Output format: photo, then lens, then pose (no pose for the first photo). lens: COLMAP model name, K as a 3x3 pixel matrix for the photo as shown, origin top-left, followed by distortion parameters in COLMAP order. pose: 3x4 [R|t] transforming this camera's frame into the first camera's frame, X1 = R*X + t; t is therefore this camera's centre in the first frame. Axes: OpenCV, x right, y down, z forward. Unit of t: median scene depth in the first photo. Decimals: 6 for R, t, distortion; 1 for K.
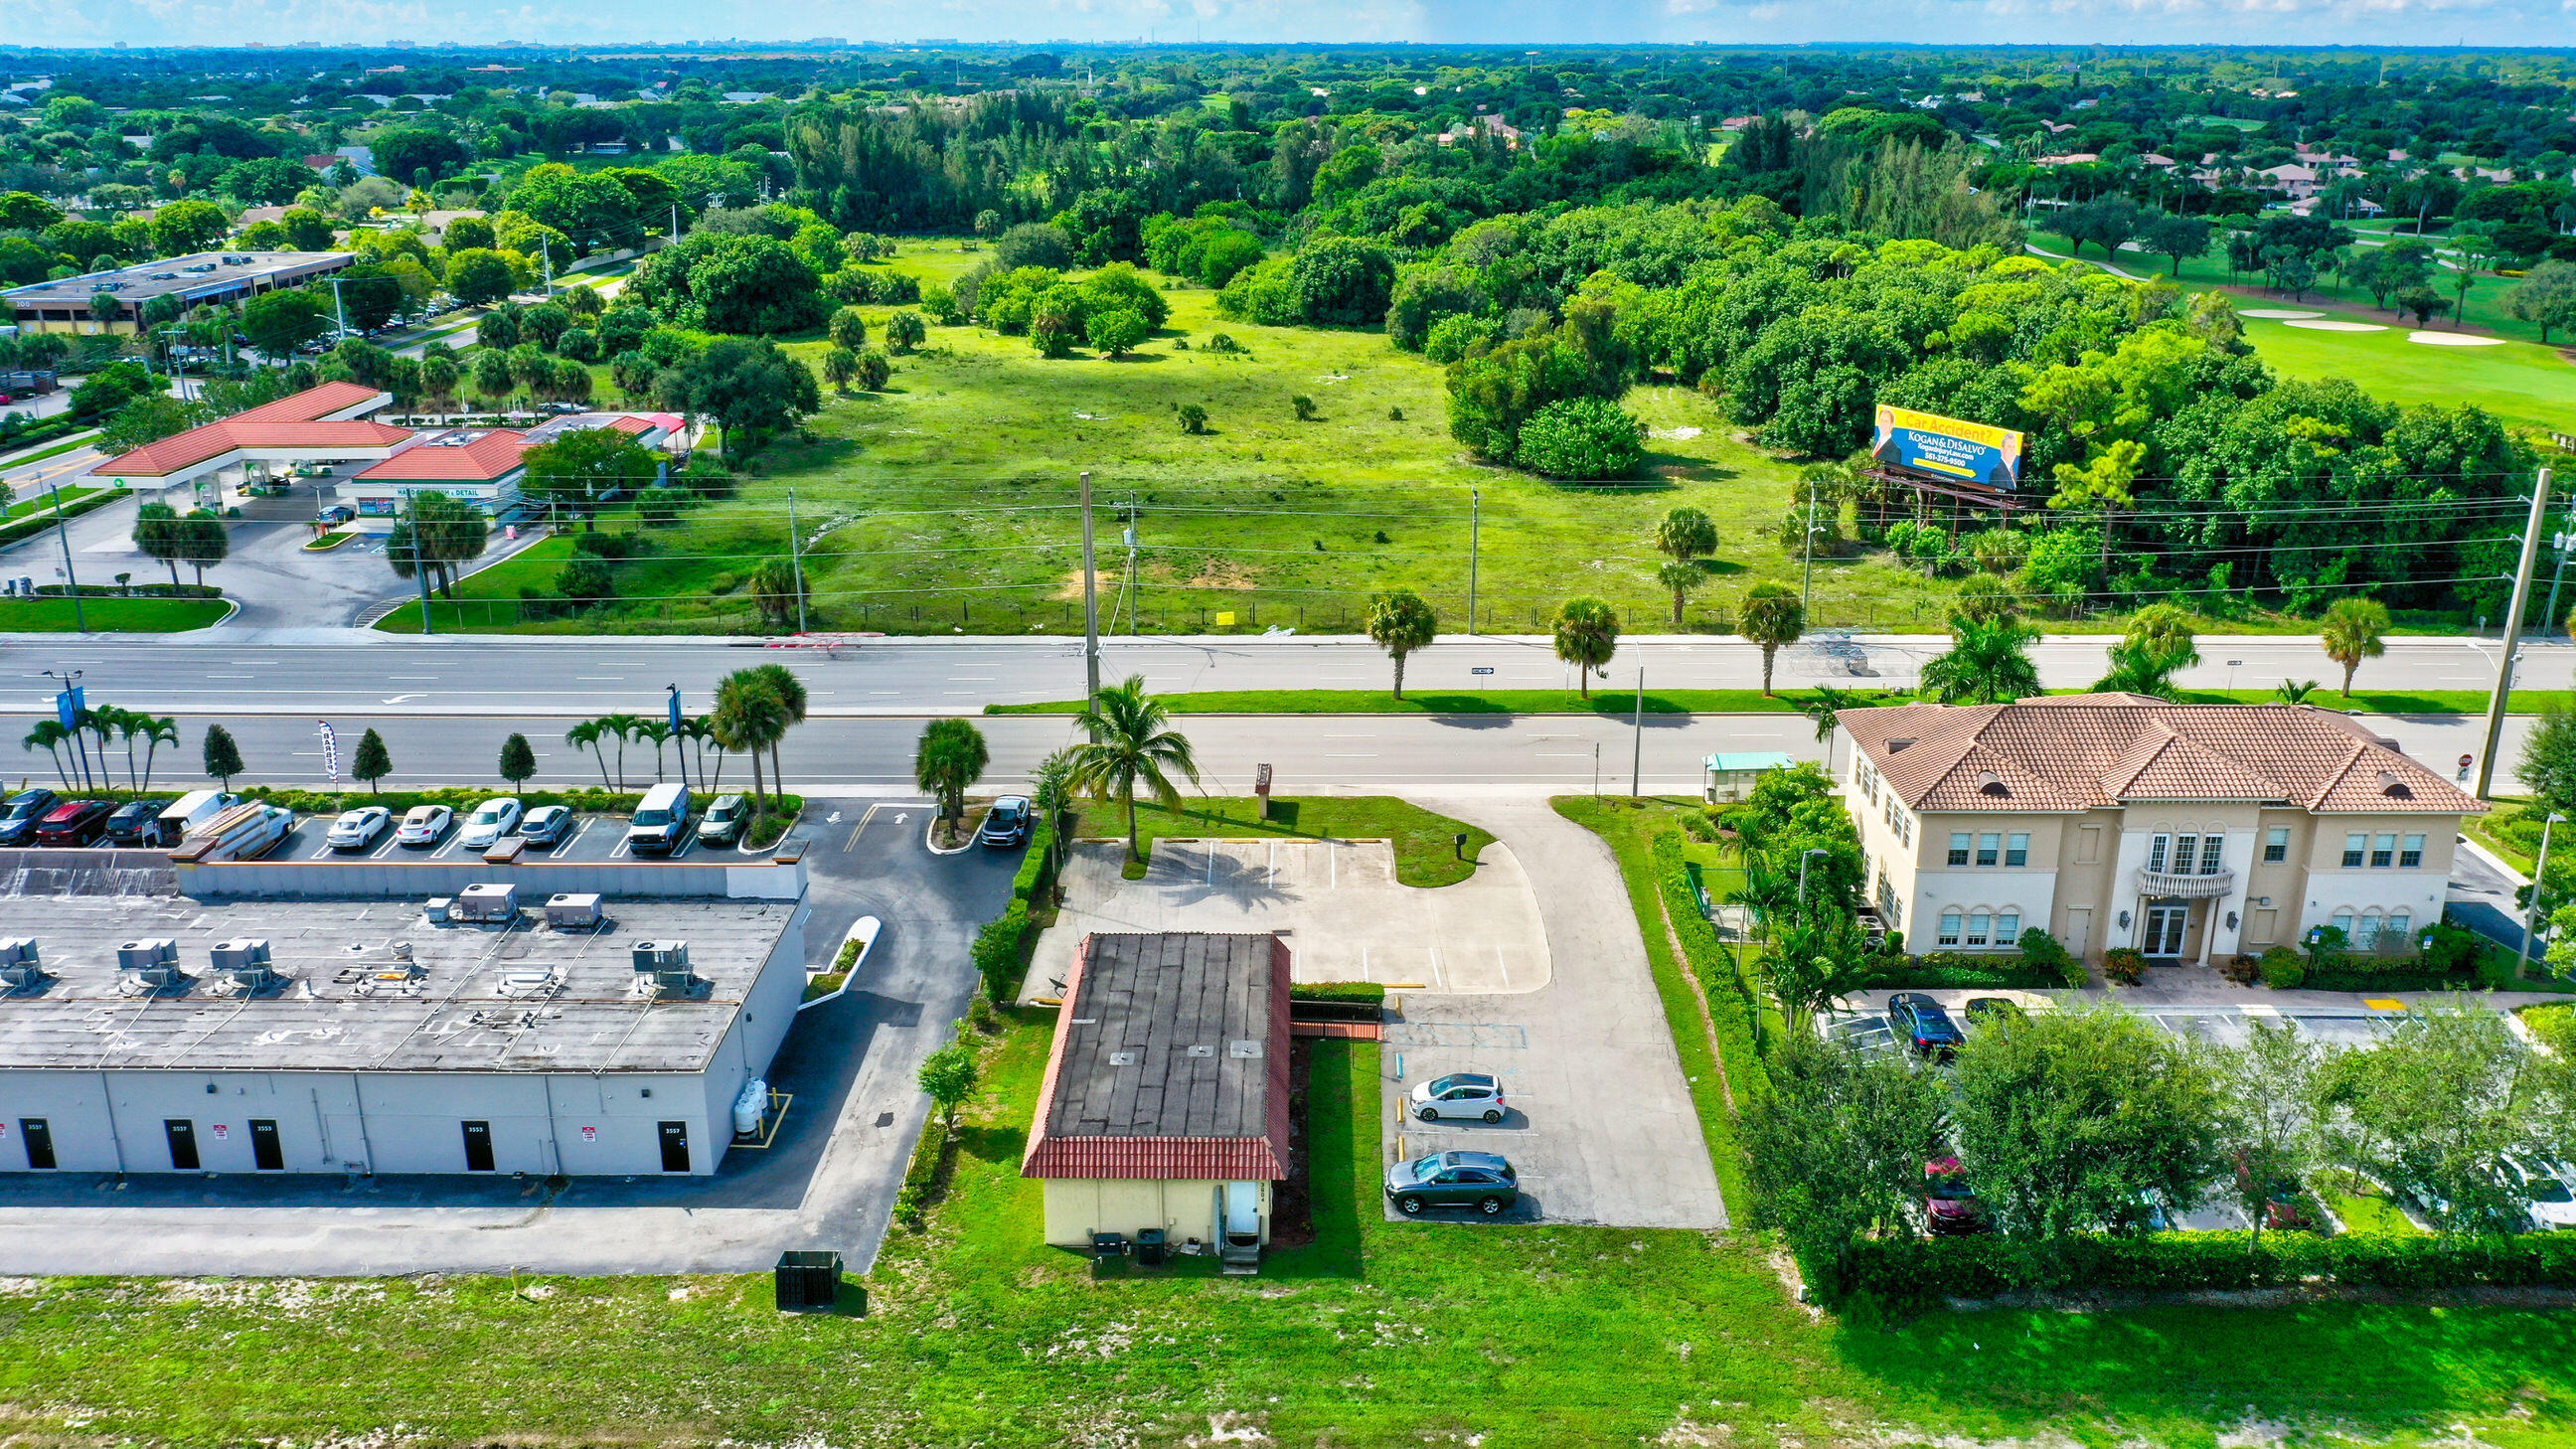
lens RADIAL K [[2012.7, 0, 1267.4], [0, 2012.7, 708.5], [0, 0, 1]] dist [-0.003926, -0.005109]
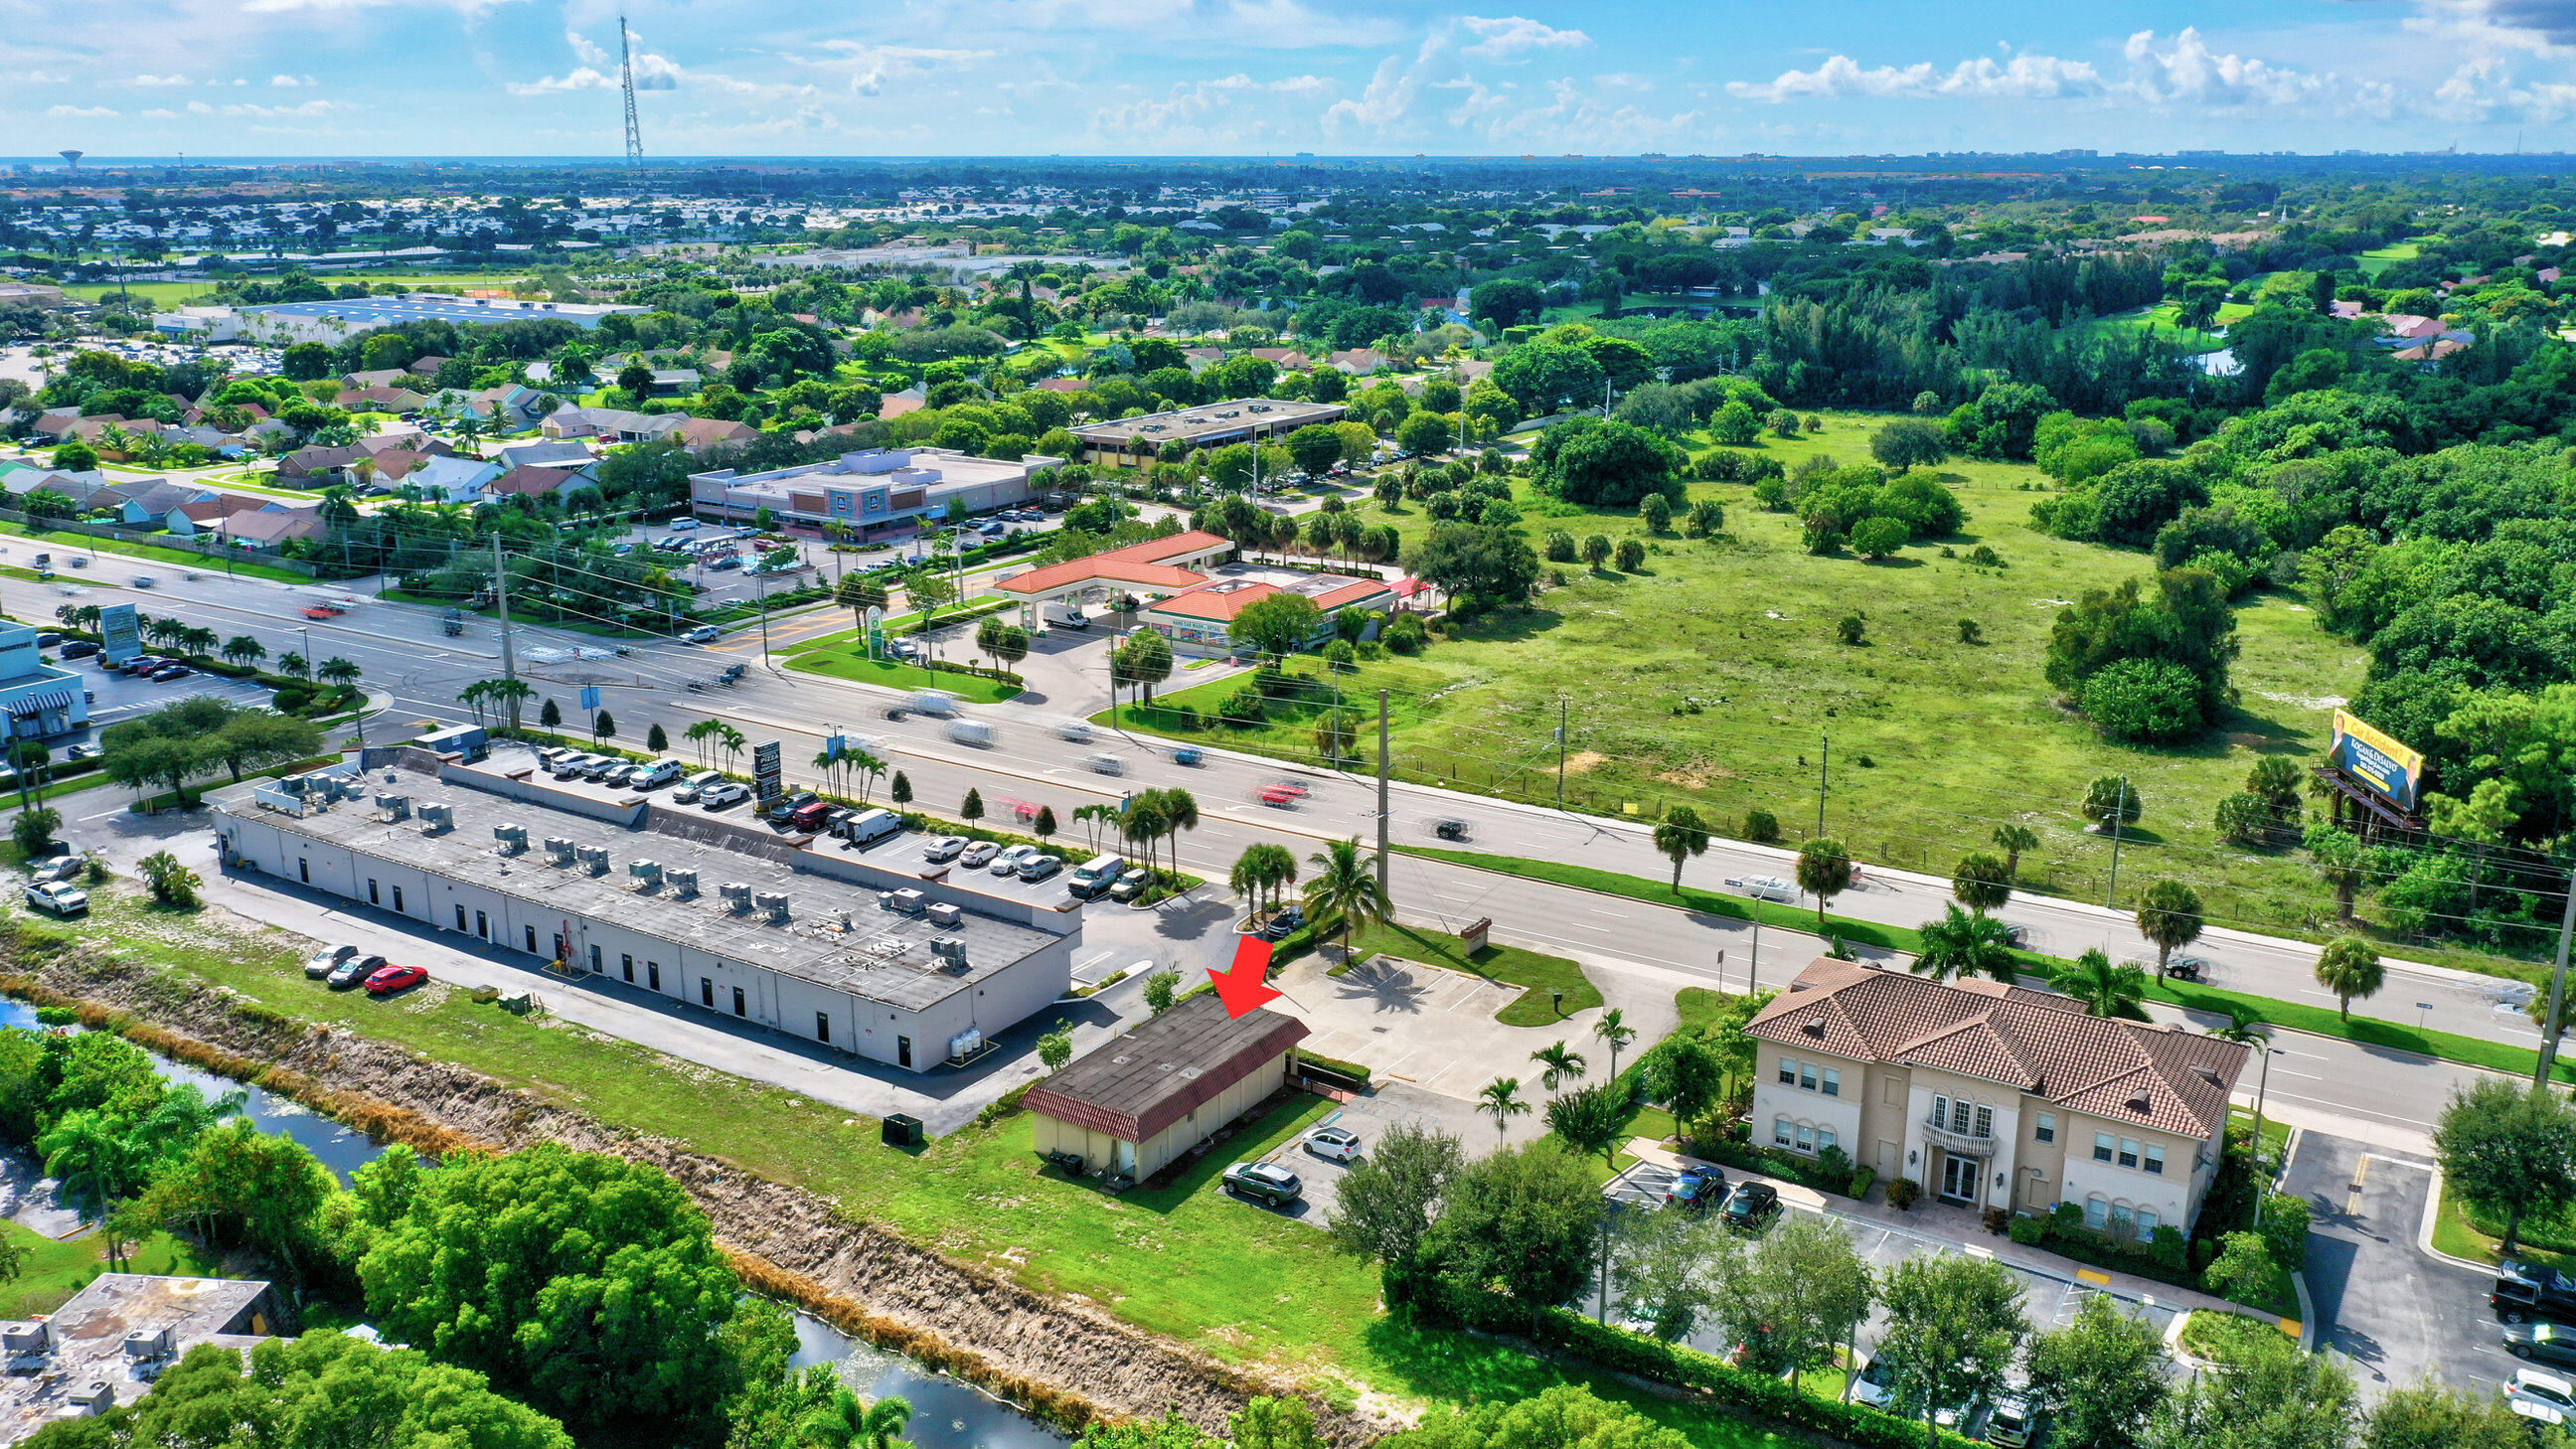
lens RADIAL K [[2012.7, 0, 1295.6], [0, 2012.7, 750.0], [0, 0, 1]] dist [-0.003926, -0.005109]
pose [[0.851510, 0.148251, -0.502943, 0.559008], [-0.165723, 0.986121, 0.010097, -0.077017], [0.497460, 0.074751, 0.864260, -0.243509]]
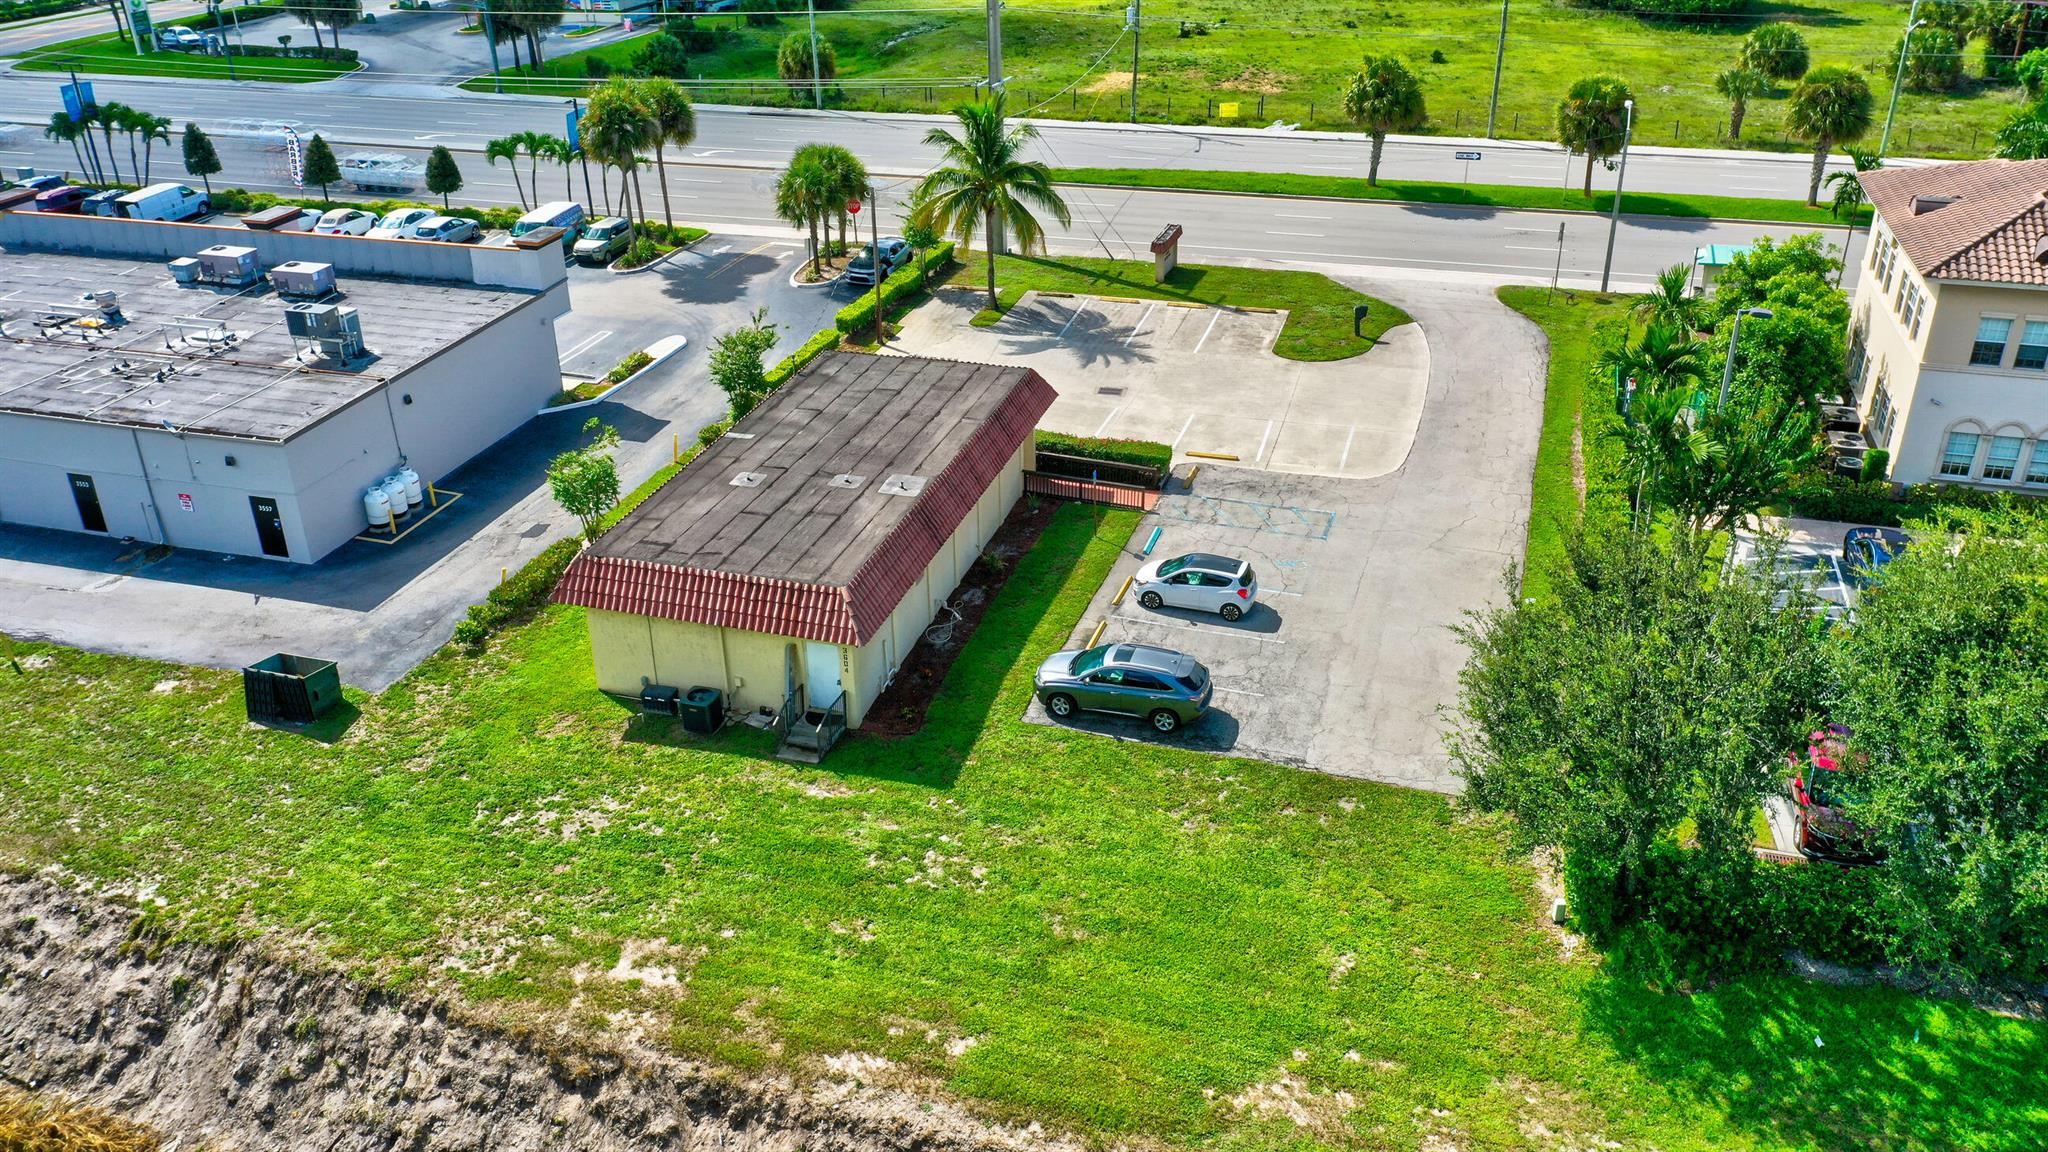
lens RADIAL K [[1600.2, 0, 1018.4], [0, 1600.2, 560.2], [0, 0, 1]] dist [-0.003926, -0.005109]
pose [[0.961634, 0.114054, -0.249503, 0.128576], [-0.073410, 0.983296, 0.166551, 0.061784], [0.264332, -0.141845, 0.953944, 0.281678]]
